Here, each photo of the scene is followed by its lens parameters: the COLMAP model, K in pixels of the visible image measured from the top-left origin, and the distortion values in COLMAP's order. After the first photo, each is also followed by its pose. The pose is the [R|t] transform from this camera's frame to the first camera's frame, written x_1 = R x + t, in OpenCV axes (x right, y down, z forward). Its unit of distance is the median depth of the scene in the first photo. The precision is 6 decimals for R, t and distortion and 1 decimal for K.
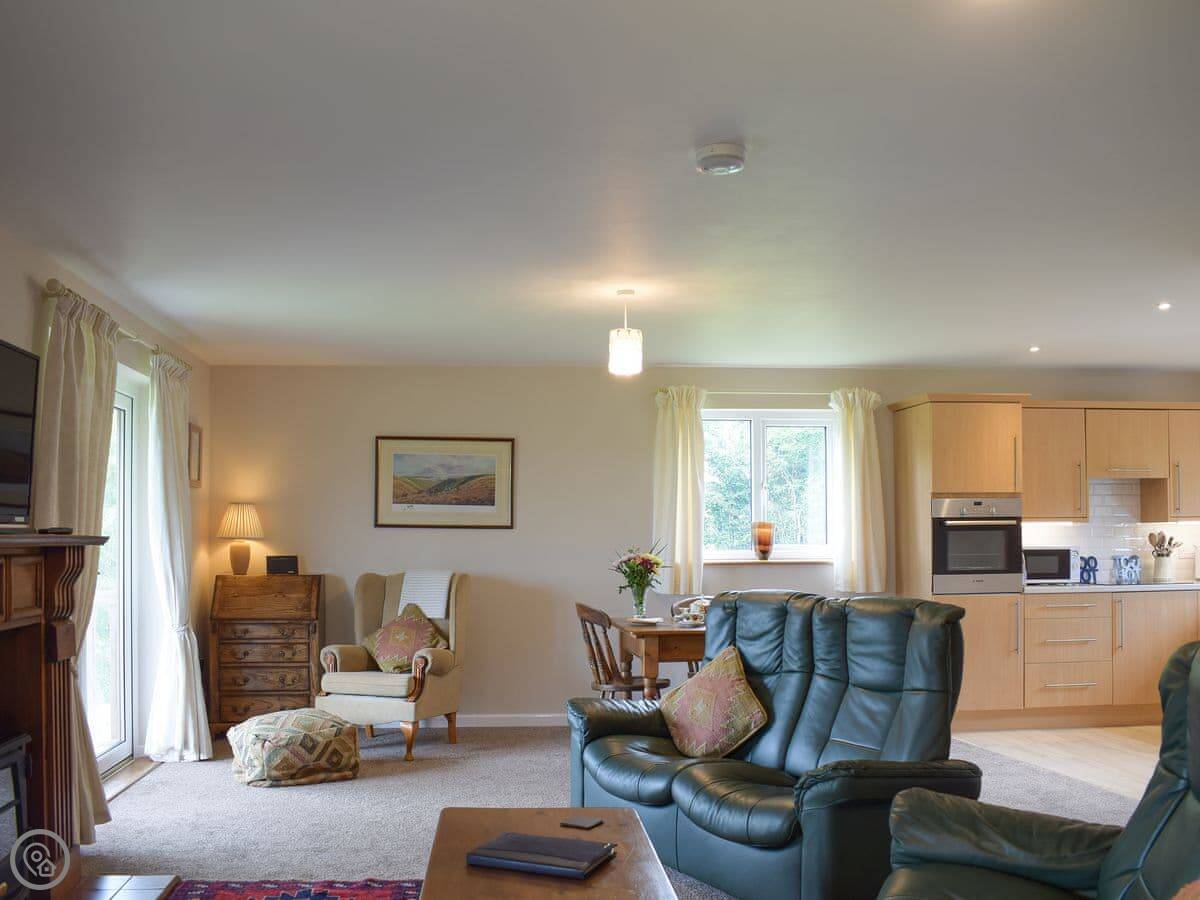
lens RADIAL K [[1137.3, 0, 534.1], [0, 1137.3, 475.8], [0, 0, 1]] dist [-0.096206, 0.013054]
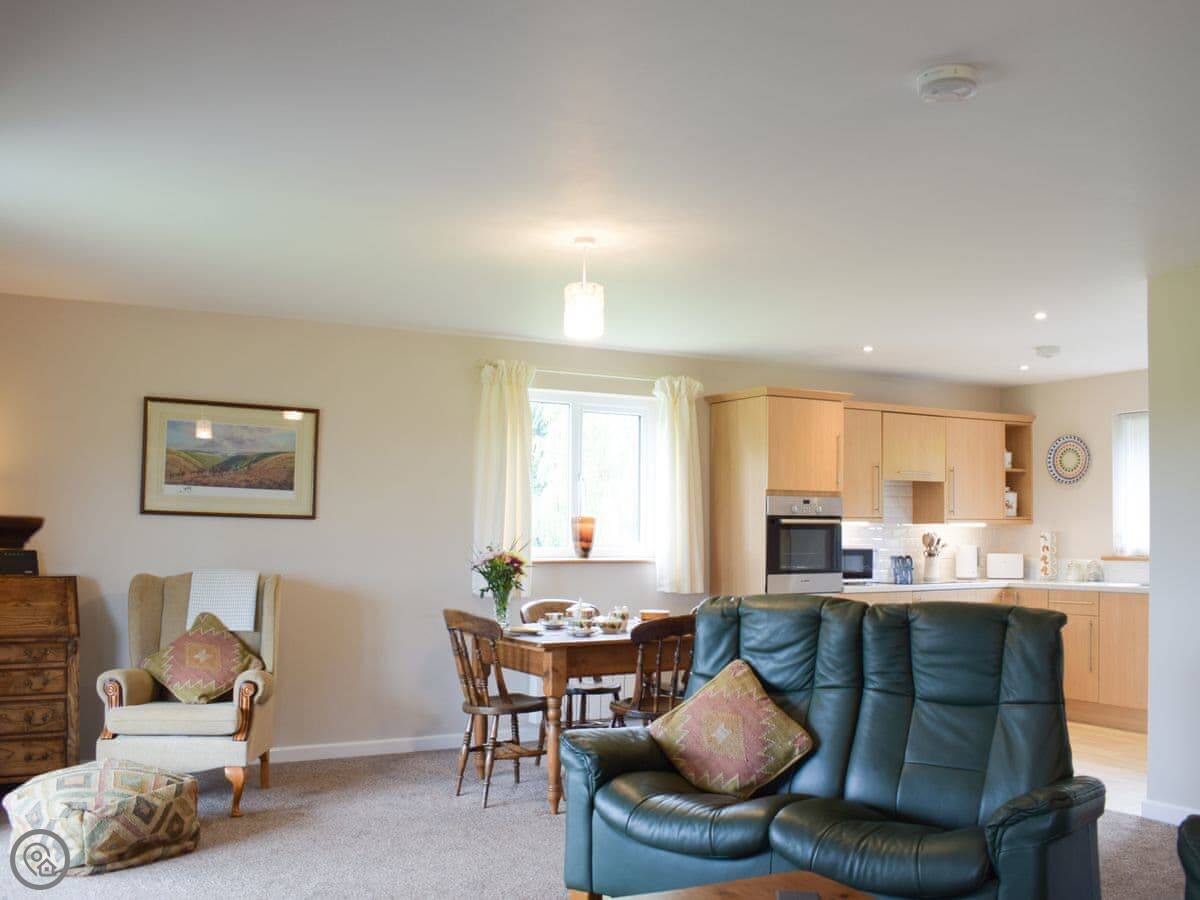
lens RADIAL K [[1137.3, 0, 534.1], [0, 1137.3, 475.8], [0, 0, 1]] dist [-0.096206, 0.013054]
pose [[0.901941, 0.032322, 0.430648, -0.247533], [-0.034849, 0.999391, -0.002021, 0.012331], [-0.430451, -0.013185, 0.902518, 0.207850]]
